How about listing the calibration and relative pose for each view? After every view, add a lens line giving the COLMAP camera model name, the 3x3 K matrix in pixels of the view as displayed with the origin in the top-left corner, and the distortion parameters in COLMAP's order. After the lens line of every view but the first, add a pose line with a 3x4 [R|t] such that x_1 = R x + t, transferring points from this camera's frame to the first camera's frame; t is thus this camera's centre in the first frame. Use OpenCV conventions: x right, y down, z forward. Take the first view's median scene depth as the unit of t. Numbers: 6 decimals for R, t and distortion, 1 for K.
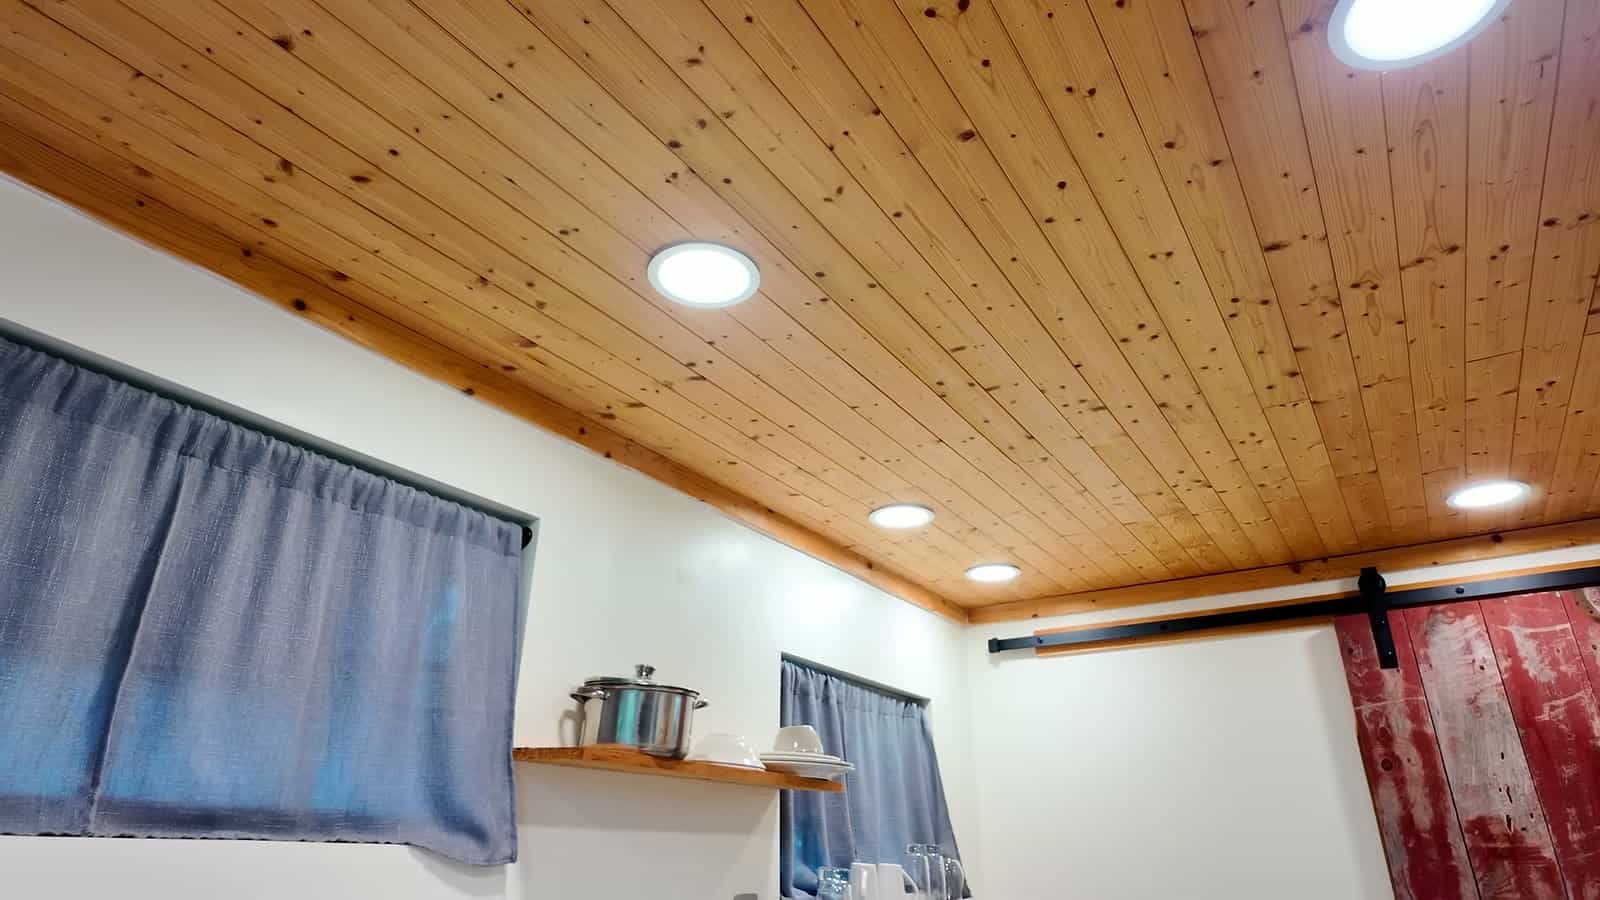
lens RADIAL K [[909.3, 0, 800.0], [0, 909.3, 450.0], [0, 0, 1]] dist [-0.014818, 0.000134]
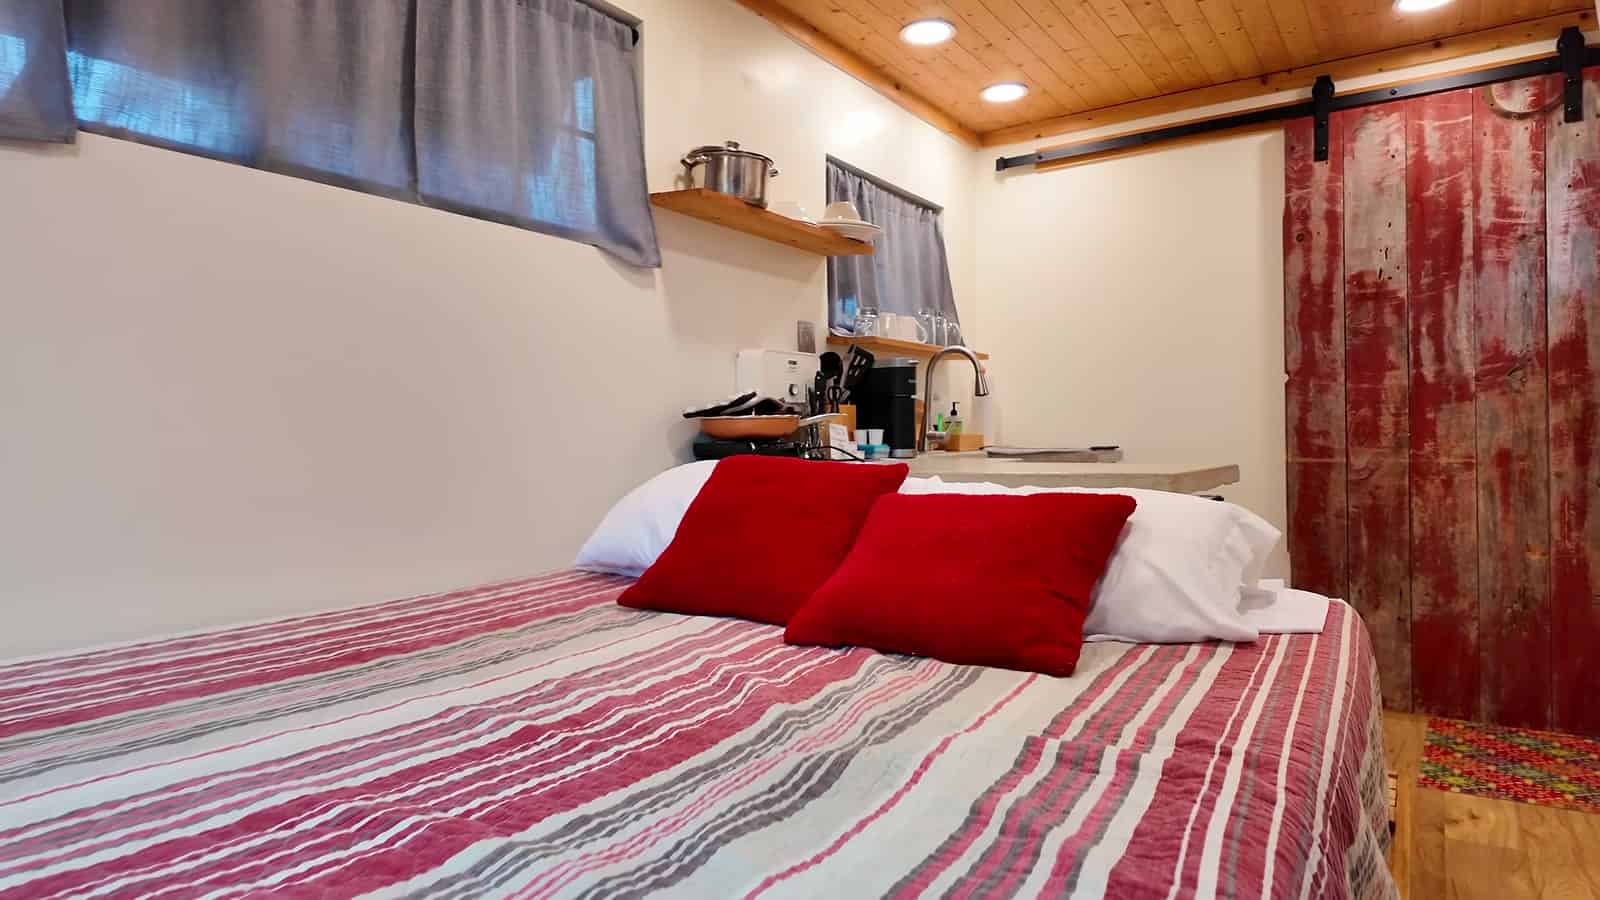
lens RADIAL K [[934.6, 0, 800.0], [0, 934.6, 450.0], [0, 0, 1]] dist [-0.000455, 0.001158]
pose [[0.999893, -0.009554, -0.011080, -0.047652], [0.013295, 0.909501, 0.415489, 0.063639], [0.006107, -0.415591, 0.909531, -0.339449]]
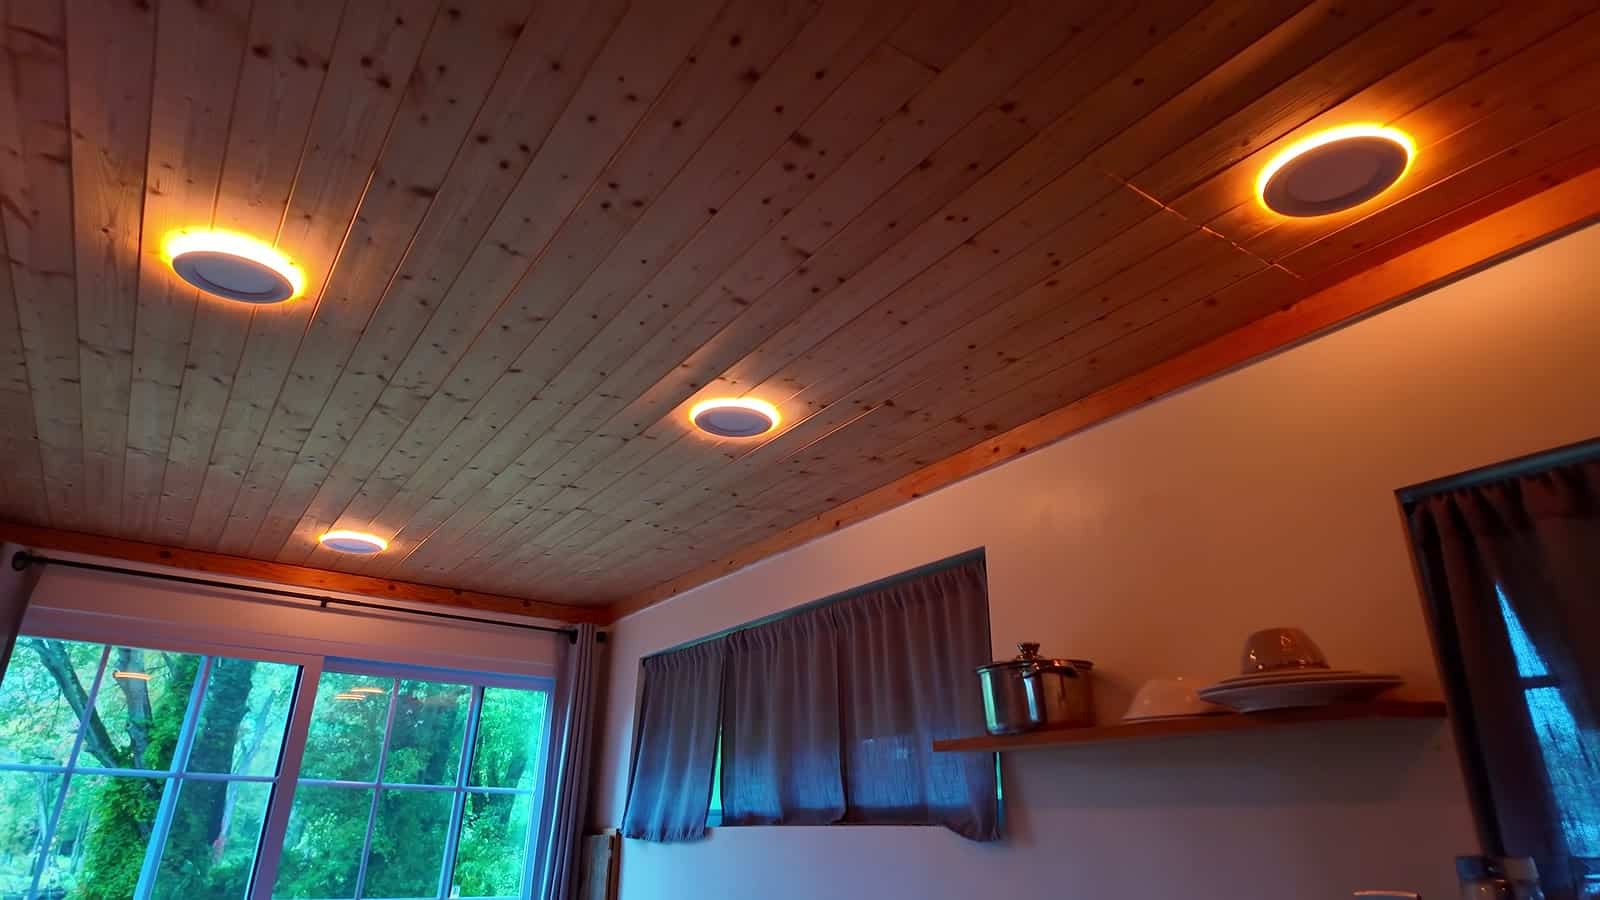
lens RADIAL K [[909.3, 0, 800.0], [0, 909.3, 450.0], [0, 0, 1]] dist [-0.014818, 0.000134]
pose [[-0.353915, -0.367992, -0.859841, 0.660823], [0.373611, 0.787180, -0.490675, 0.361139], [0.857414, -0.494903, -0.141109, 0.802705]]
